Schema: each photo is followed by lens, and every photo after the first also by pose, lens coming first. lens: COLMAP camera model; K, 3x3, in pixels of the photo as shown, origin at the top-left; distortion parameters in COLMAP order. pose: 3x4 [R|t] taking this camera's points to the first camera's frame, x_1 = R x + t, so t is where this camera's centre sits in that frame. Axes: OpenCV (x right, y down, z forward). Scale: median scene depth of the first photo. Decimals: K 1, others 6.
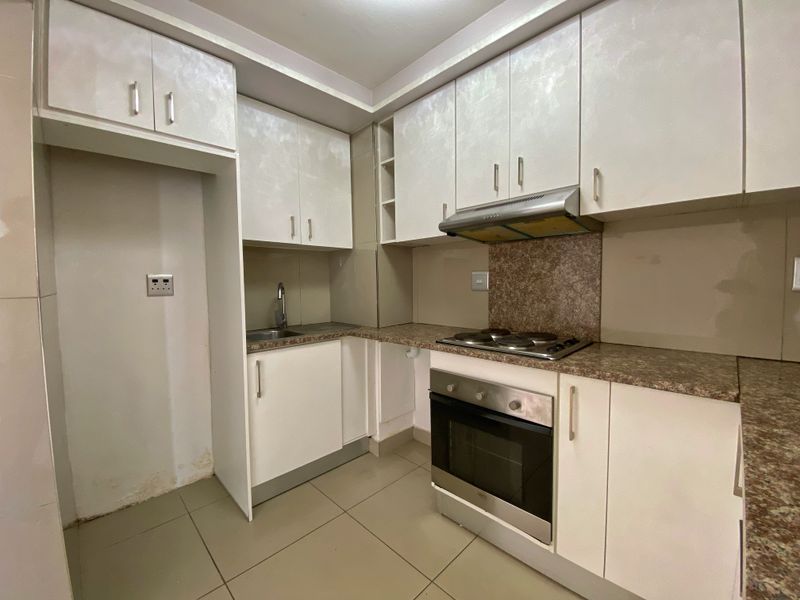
lens RADIAL K [[323.4, 0, 400.0], [0, 323.4, 300.0], [0, 0, 1]] dist [0.014633, -0.016835]
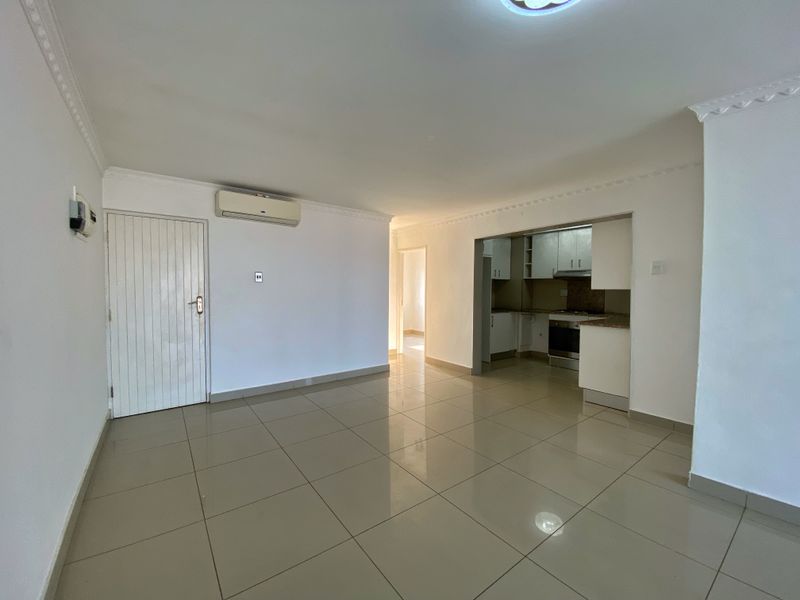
lens RADIAL K [[323.0, 0, 386.3], [0, 323.0, 300.2], [0, 0, 1]] dist [0.000214, -0.000149]
pose [[0.982739, 0.028177, -0.182841, -0.881499], [-0.031517, 0.999385, -0.015384, 0.112088], [0.182295, 0.020881, 0.983022, -2.396934]]
